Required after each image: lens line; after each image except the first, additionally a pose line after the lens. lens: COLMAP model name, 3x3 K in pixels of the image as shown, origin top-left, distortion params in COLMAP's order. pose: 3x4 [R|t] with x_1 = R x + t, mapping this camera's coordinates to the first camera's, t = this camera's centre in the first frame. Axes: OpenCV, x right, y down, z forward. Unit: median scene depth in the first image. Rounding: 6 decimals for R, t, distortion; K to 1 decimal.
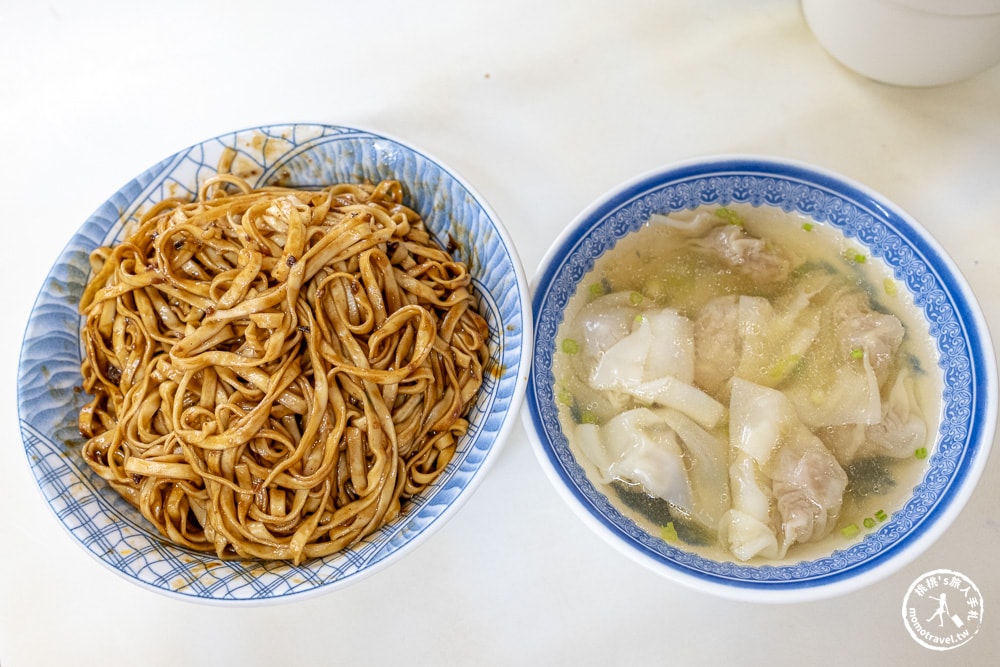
lens RADIAL K [[1065.7, 0, 500.0], [0, 1065.7, 333.5], [0, 0, 1]] dist [-0.026219, 0.025992]
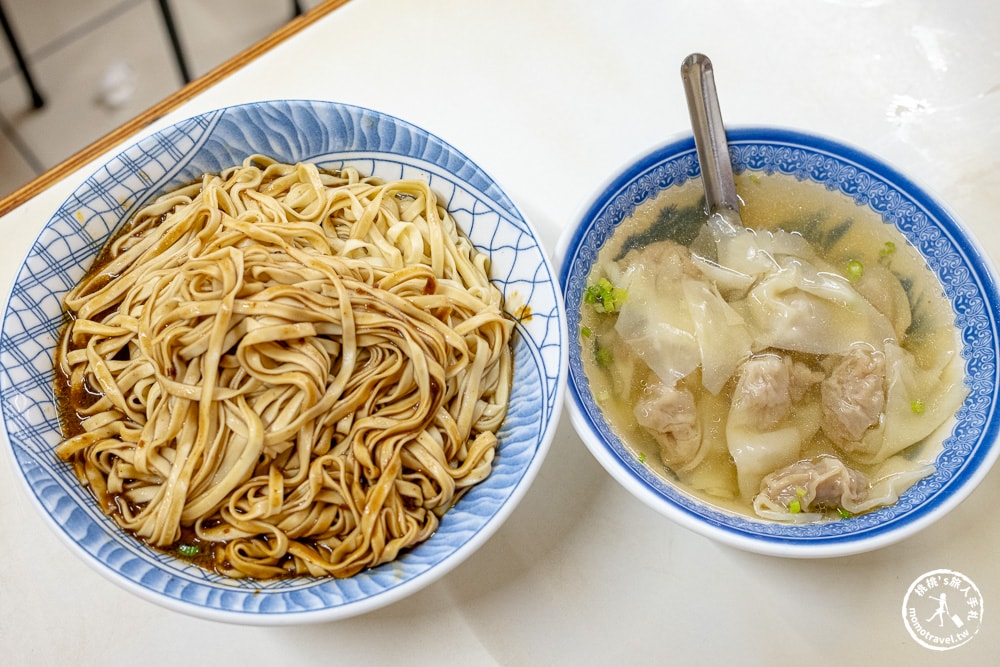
lens RADIAL K [[1052.1, 0, 493.2], [0, 1052.1, 335.6], [0, 0, 1]] dist [-0.020311, 0.017146]
pose [[-0.008763, 0.946774, -0.321779, 0.078549], [-0.933183, 0.107880, 0.342828, -0.483329], [0.359294, 0.303283, 0.882568, 0.265513]]
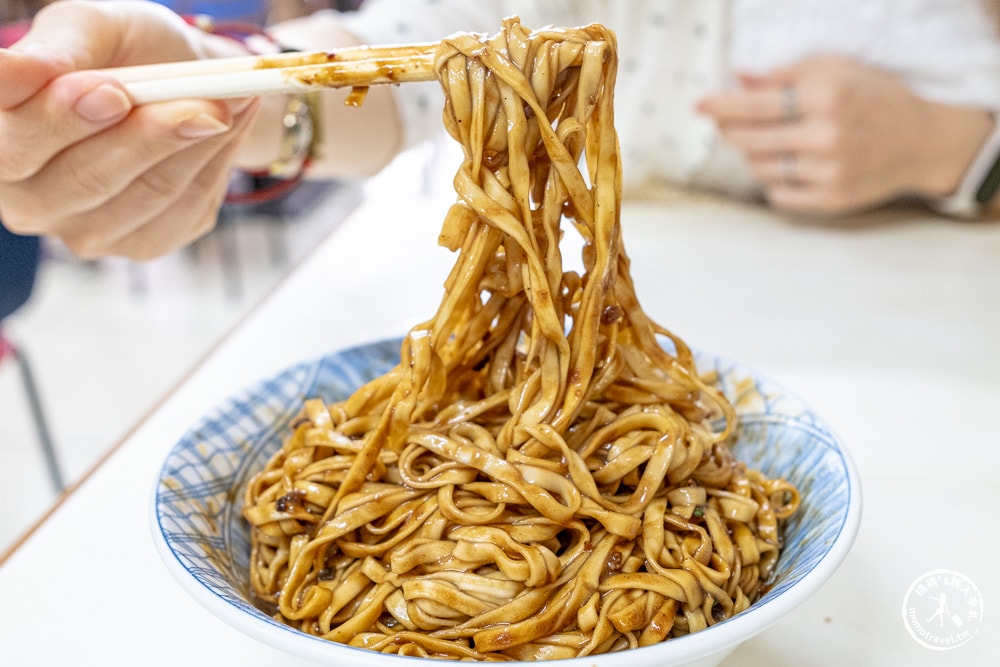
lens RADIAL K [[1161.8, 0, 511.5], [0, 1161.8, 332.6], [0, 0, 1]] dist [-0.038001, -0.014575]
pose [[0.383946, 0.412966, -0.825860, 0.446702], [-0.850038, 0.507365, -0.141482, 0.075891], [0.360585, 0.756334, 0.545837, 0.488893]]
